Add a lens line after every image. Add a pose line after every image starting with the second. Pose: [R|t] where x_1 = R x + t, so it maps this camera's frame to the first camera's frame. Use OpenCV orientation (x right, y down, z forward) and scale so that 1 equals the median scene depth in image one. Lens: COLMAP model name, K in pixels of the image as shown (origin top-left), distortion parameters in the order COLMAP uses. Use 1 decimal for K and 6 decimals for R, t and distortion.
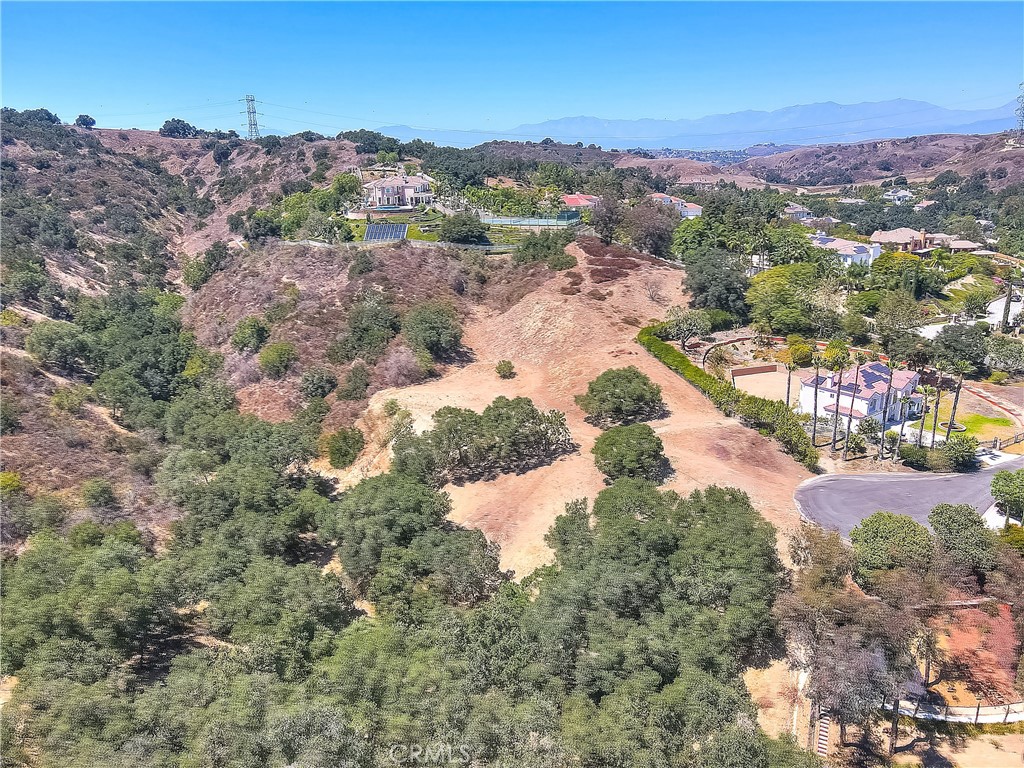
lens RADIAL K [[752.1, 0, 513.2], [0, 752.1, 382.8], [0, 0, 1]] dist [0.007688, 0.013188]
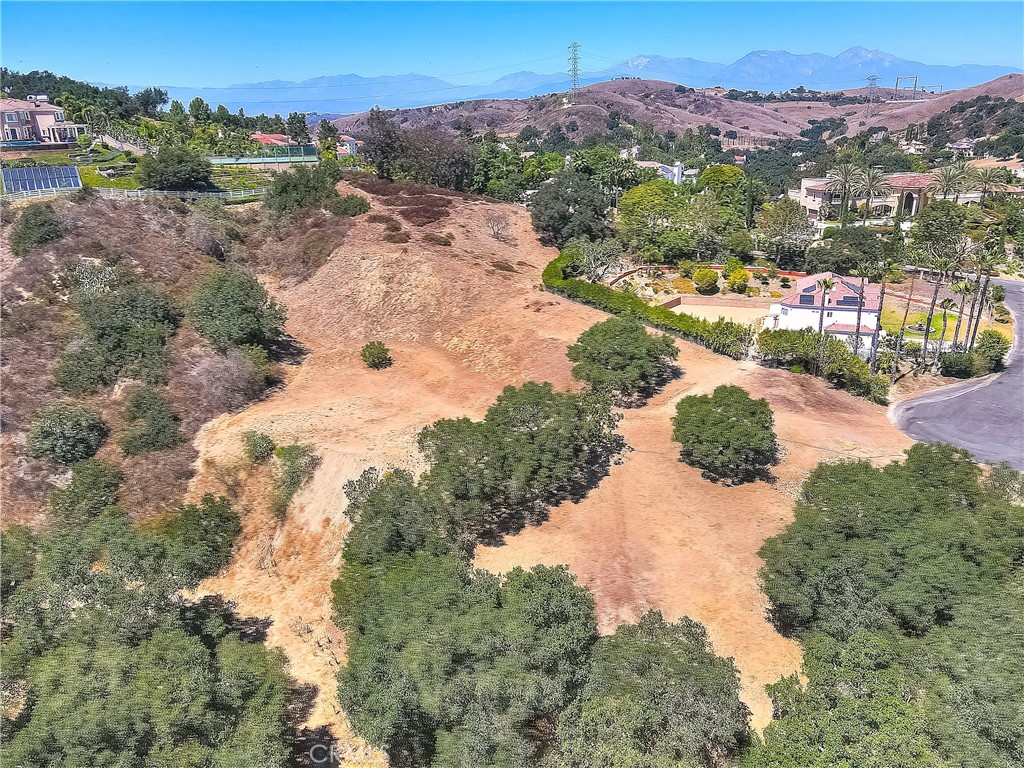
lens RADIAL K [[752.1, 0, 512.2], [0, 752.1, 381.6], [0, 0, 1]] dist [0.007688, 0.013188]
pose [[0.841800, -0.182289, 0.508078, -0.228004], [0.165521, 0.983079, 0.078471, -0.024175], [-0.513785, 0.018041, 0.857729, 0.317795]]
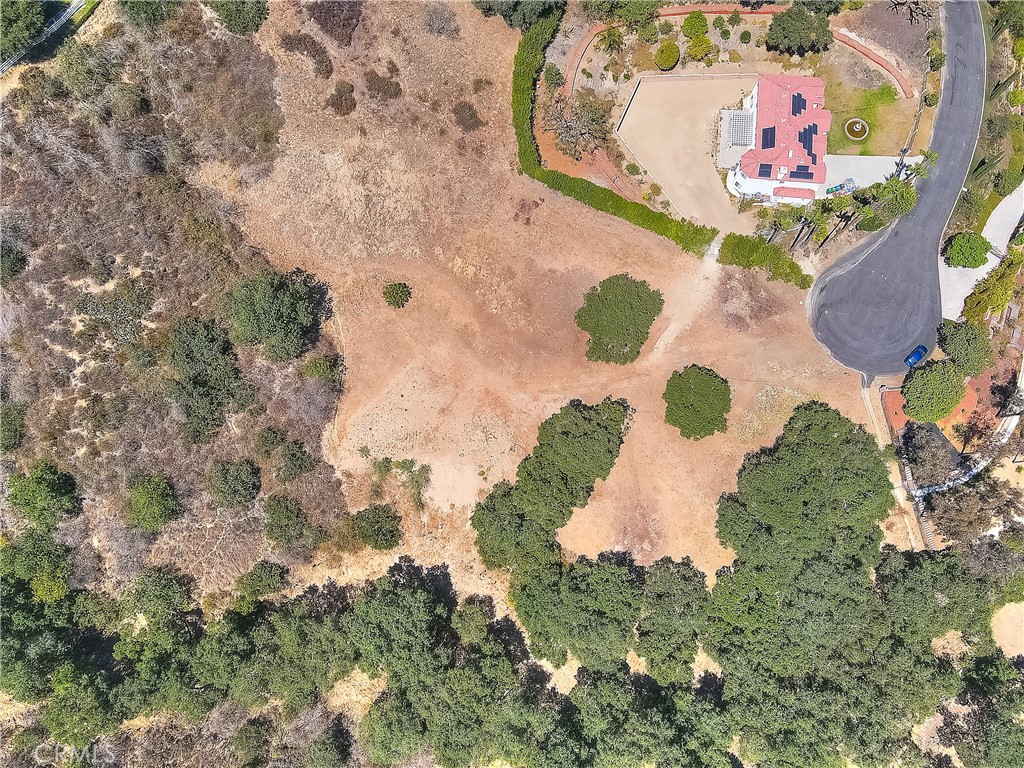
lens RADIAL K [[752.1, 0, 509.9], [0, 752.1, 382.5], [0, 0, 1]] dist [0.007688, 0.013188]
pose [[0.679345, -0.716916, 0.156596, -0.104301], [0.224092, 0.405883, 0.886026, -0.568284], [-0.698766, -0.566825, 0.436389, 0.472996]]
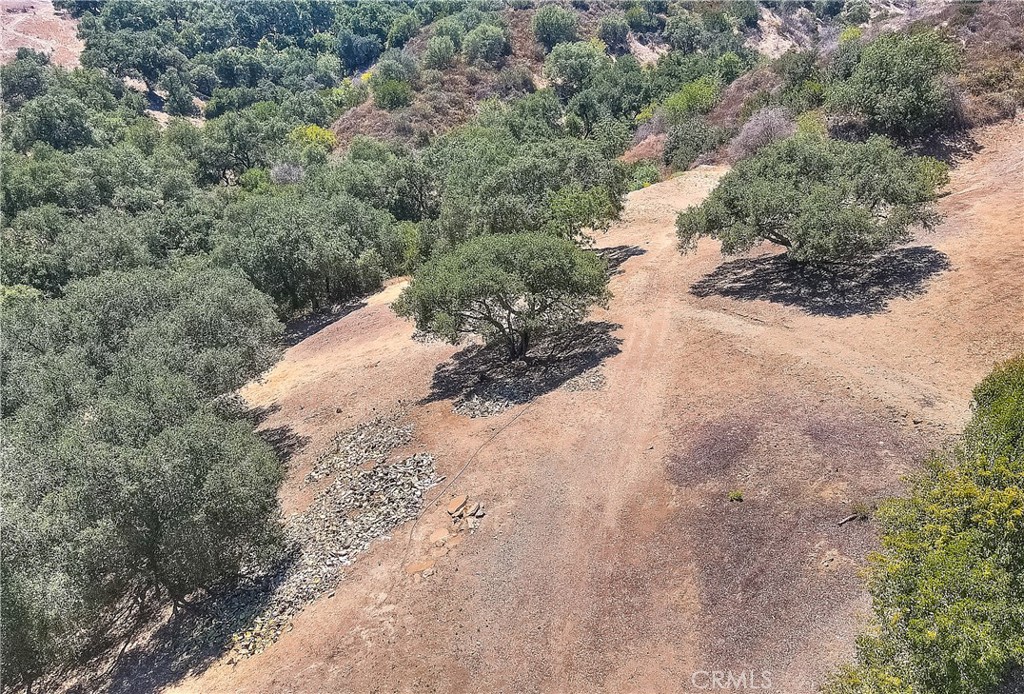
lens RADIAL K [[754.5, 0, 510.6], [0, 754.5, 352.2], [0, 0, 1]] dist [0.018151, -0.003937]
pose [[0.306522, 0.388491, -0.868976, 0.305253], [-0.267067, 0.911351, 0.313231, -0.000157], [0.913630, 0.136063, 0.383102, 0.549408]]
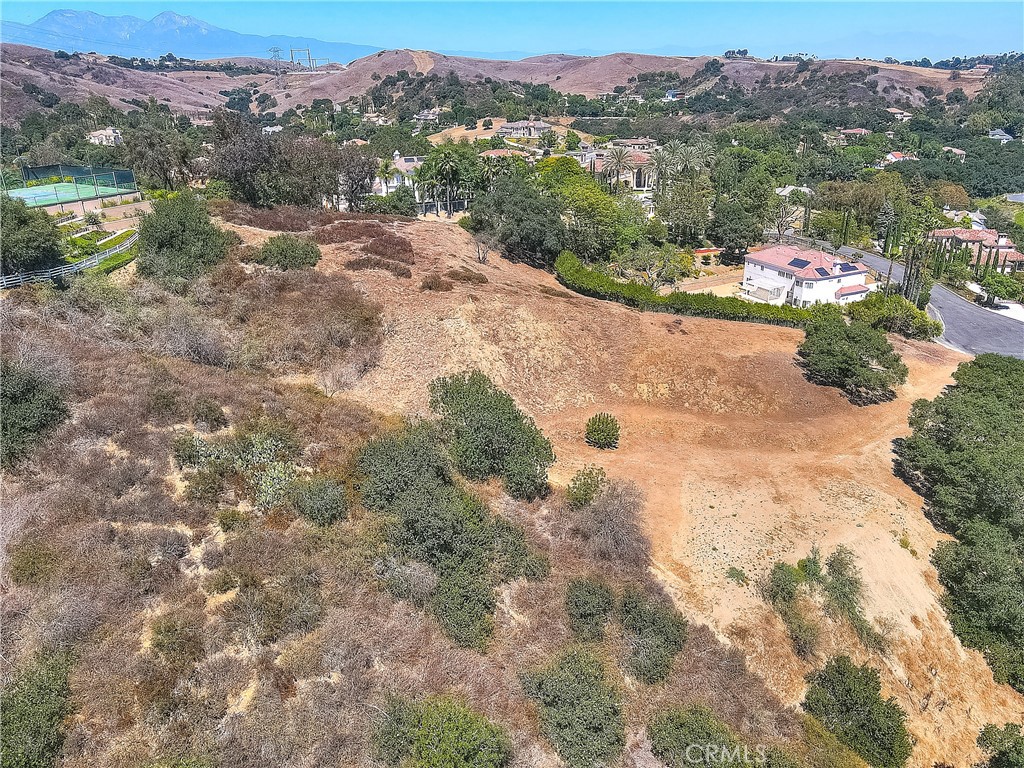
lens RADIAL K [[752.1, 0, 512.4], [0, 752.1, 380.7], [0, 0, 1]] dist [0.007688, 0.013188]
pose [[0.211833, -0.365010, 0.906584, -0.448728], [0.301234, 0.906857, 0.294734, -0.205077], [-0.929723, 0.210660, 0.302055, 0.791156]]
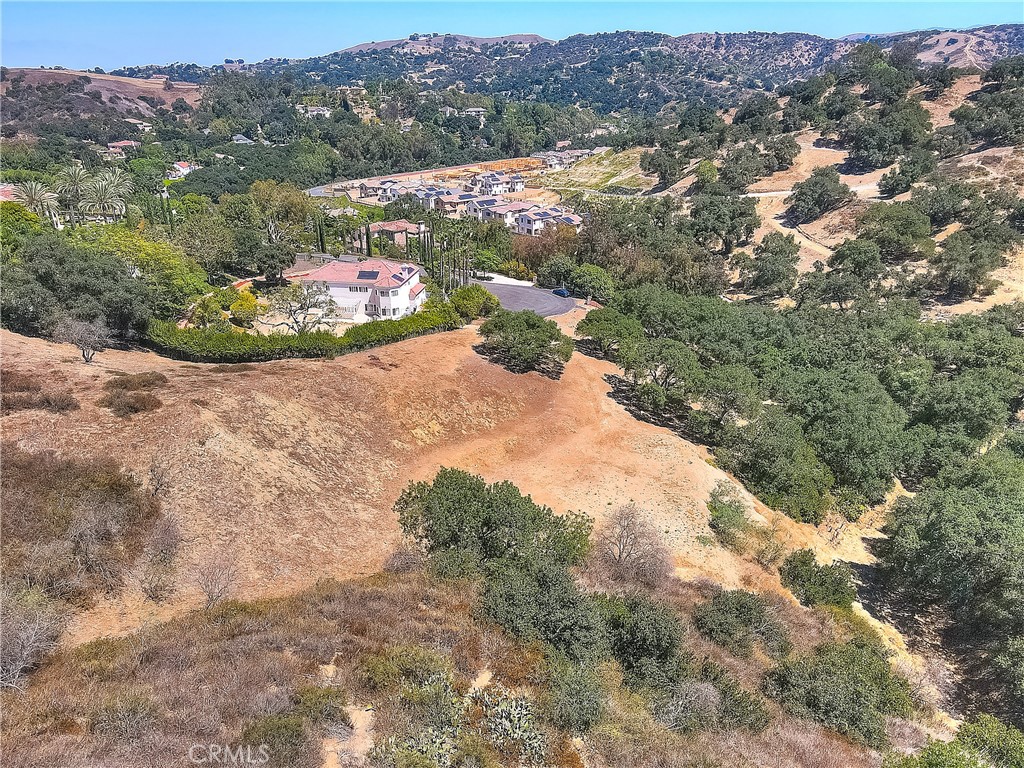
lens RADIAL K [[752.1, 0, 510.1], [0, 752.1, 383.0], [0, 0, 1]] dist [0.007688, 0.013188]
pose [[-0.676057, -0.268108, 0.686342, -0.314909], [0.233446, 0.805540, 0.544618, -0.293627], [-0.698892, 0.528416, -0.482002, 1.043343]]
